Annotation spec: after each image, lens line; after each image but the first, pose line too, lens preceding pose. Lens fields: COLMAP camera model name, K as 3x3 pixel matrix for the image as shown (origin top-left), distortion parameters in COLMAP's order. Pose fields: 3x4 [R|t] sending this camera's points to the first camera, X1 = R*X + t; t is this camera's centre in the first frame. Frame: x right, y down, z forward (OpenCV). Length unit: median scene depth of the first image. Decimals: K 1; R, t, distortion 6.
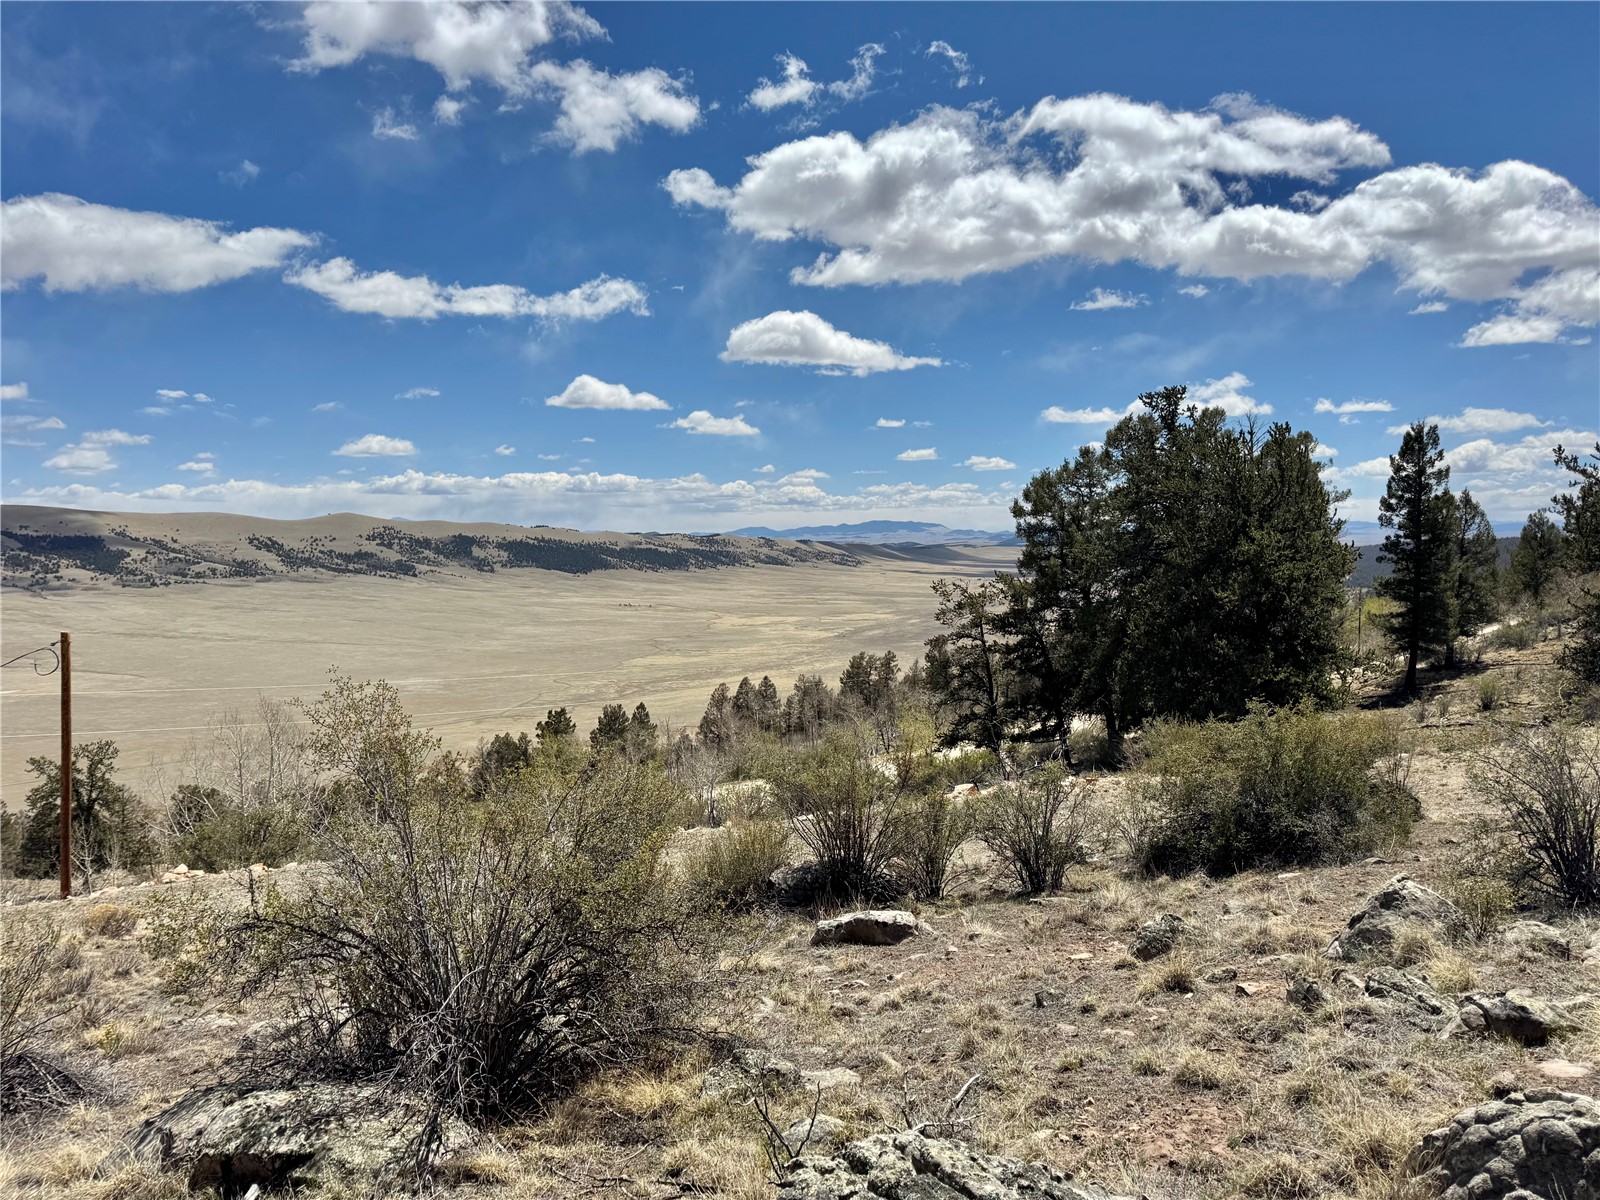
lens RADIAL K [[1090.1, 0, 733.4], [0, 1090.1, 595.9], [0, 0, 1]] dist [-0.017772, -0.015441]
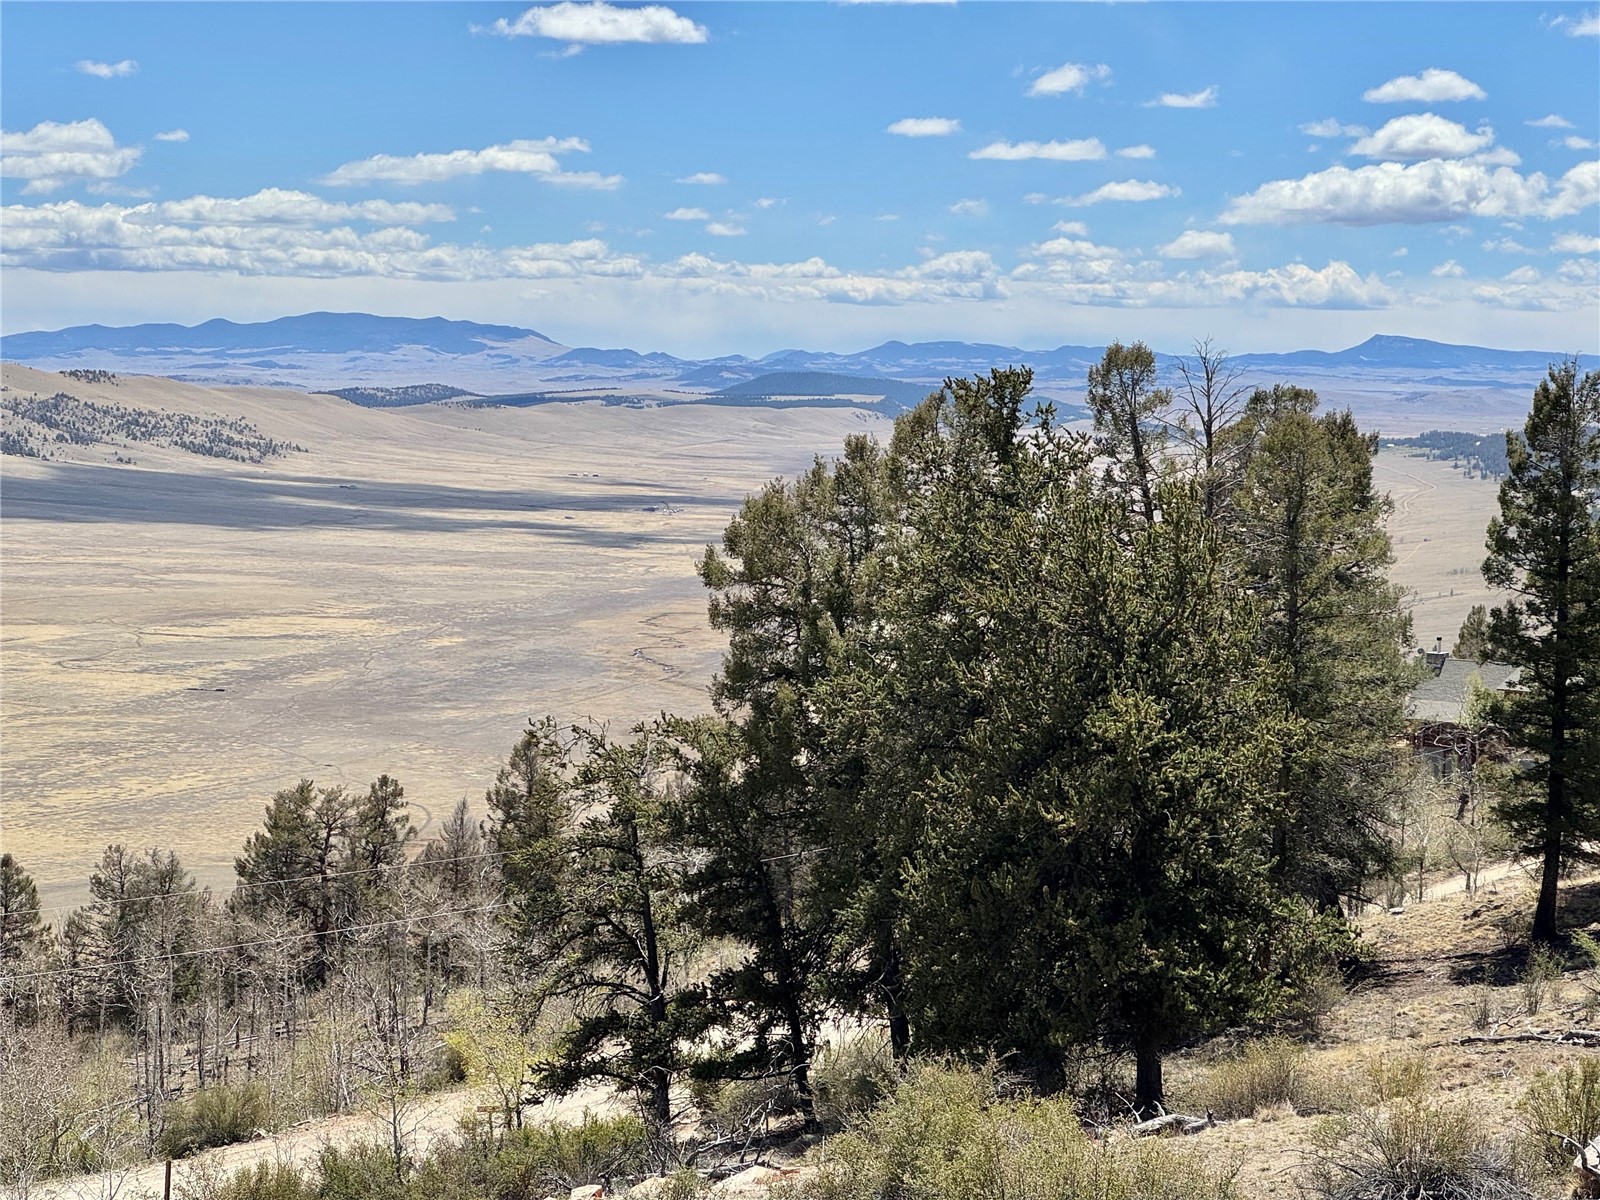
lens RADIAL K [[3567.5, 0, 794.9], [0, 3567.5, 597.9], [0, 0, 1]] dist [0.101000, 0.000000]
pose [[0.965877, 0.006542, 0.258917, -0.090126], [-0.009927, 0.999882, 0.011765, -0.081067], [-0.258809, -0.013934, 0.965828, -0.437643]]
